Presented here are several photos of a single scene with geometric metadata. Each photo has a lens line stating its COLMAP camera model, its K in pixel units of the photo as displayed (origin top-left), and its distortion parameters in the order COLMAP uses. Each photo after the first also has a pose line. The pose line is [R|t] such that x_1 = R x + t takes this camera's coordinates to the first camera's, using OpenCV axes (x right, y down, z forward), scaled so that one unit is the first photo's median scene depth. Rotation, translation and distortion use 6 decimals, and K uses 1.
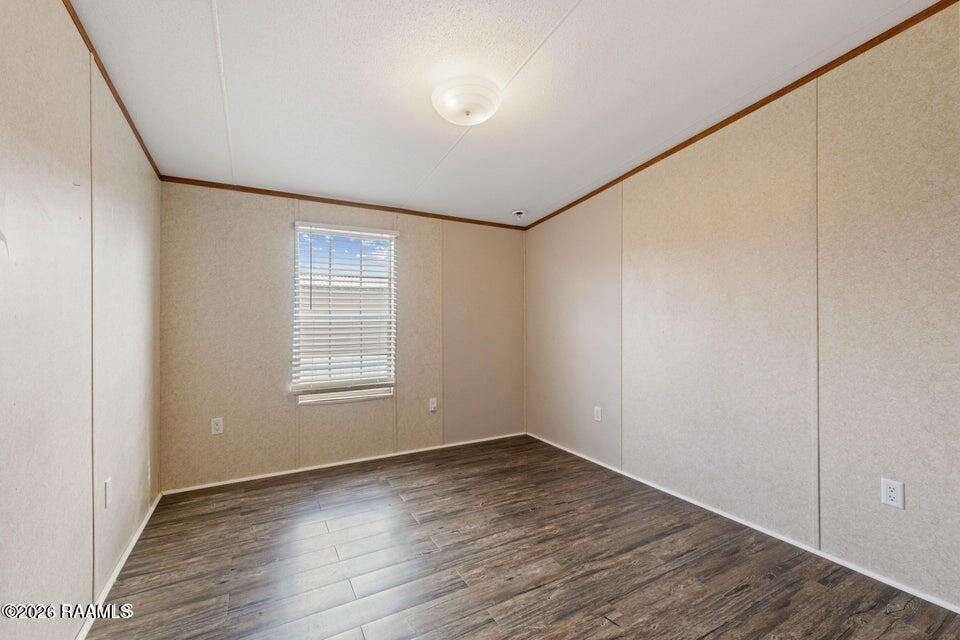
lens RADIAL K [[392.5, 0, 479.0], [0, 392.5, 334.8], [0, 0, 1]] dist [-0.000118, -0.000072]
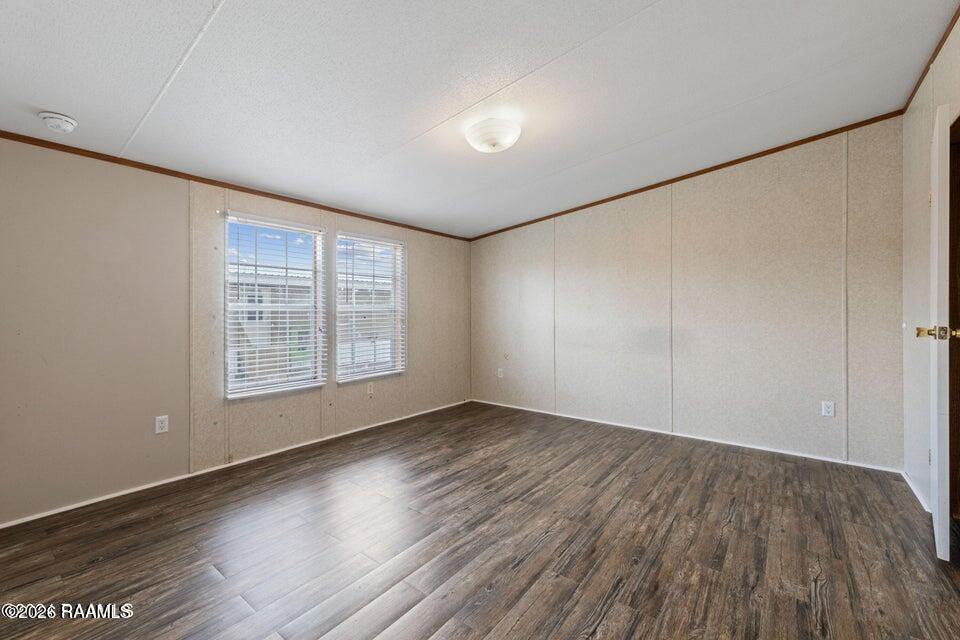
lens RADIAL K [[402.4, 0, 476.7], [0, 402.4, 308.5], [0, 0, 1]] dist [0.003916, -0.000211]
pose [[0.920138, -0.000497, 0.391594, -0.415022], [0.017380, 0.999066, -0.039569, 0.007252], [-0.391209, 0.043215, 0.919287, -0.234590]]
